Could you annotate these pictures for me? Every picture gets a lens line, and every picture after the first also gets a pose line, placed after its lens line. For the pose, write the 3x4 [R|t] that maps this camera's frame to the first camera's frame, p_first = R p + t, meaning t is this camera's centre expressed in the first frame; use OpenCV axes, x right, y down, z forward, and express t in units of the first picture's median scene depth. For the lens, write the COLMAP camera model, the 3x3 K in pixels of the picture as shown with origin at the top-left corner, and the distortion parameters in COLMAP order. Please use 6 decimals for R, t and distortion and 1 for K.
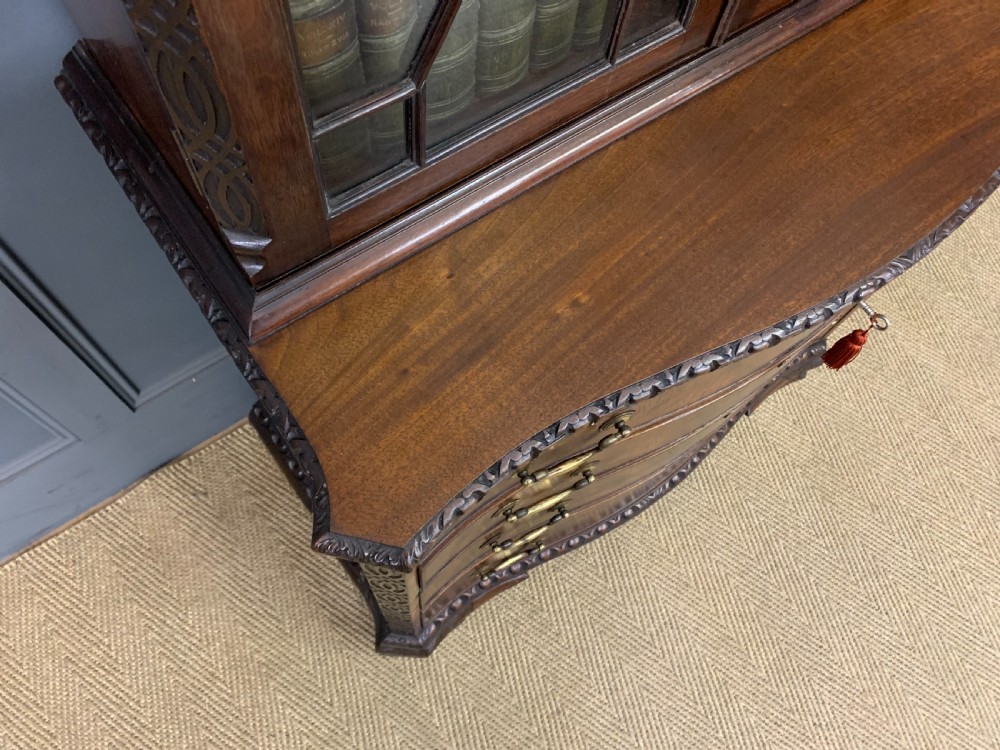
lens RADIAL K [[769.7, 0, 496.6], [0, 769.7, 381.6], [0, 0, 1]] dist [0.061253, -0.071631]
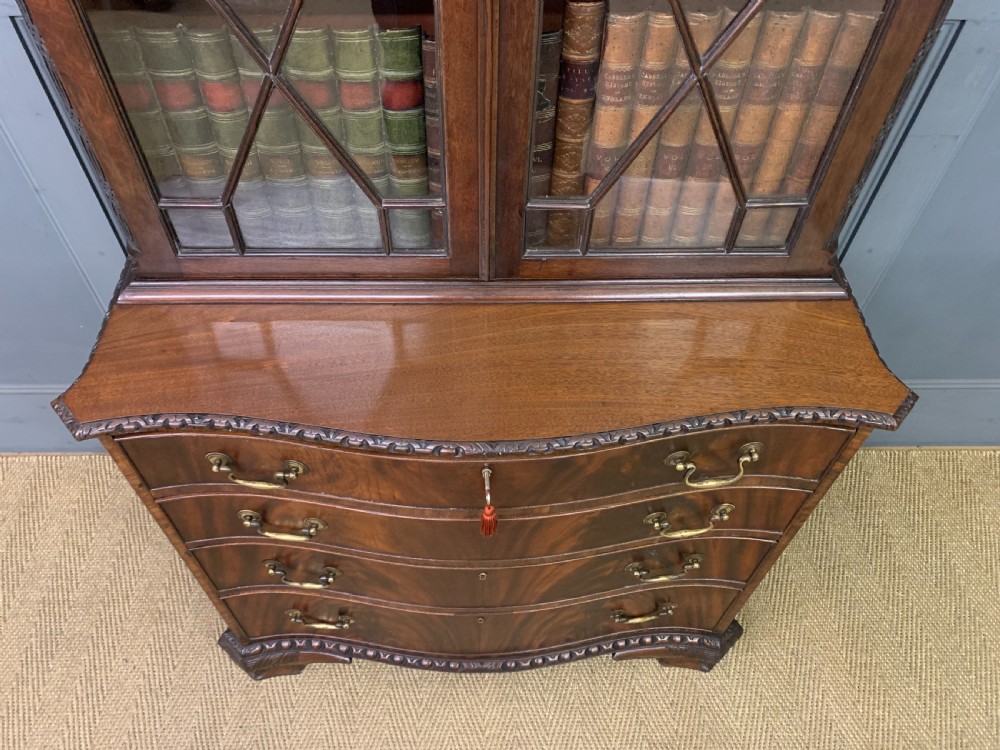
lens RADIAL K [[769.7, 0, 487.1], [0, 769.7, 385.4], [0, 0, 1]] dist [0.061253, -0.071631]
pose [[0.821730, 0.413716, -0.391917, 0.477640], [-0.505132, 0.847156, -0.164830, -0.010744], [0.263822, 0.333416, 0.905114, -0.131802]]
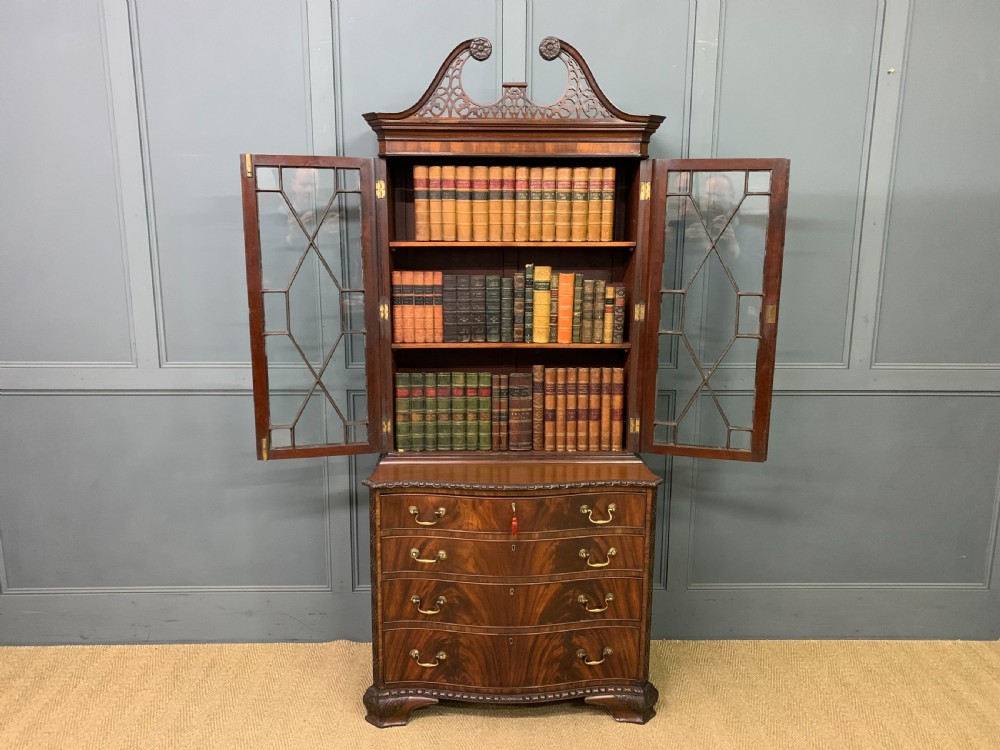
lens RADIAL K [[767.8, 0, 498.9], [0, 767.8, 360.8], [0, 0, 1]] dist [0.038420, -0.038323]
pose [[0.826318, 0.040208, -0.561766, 1.267830], [-0.495796, 0.525112, -0.691697, 1.095958], [0.267179, 0.850083, 0.453844, -0.658285]]
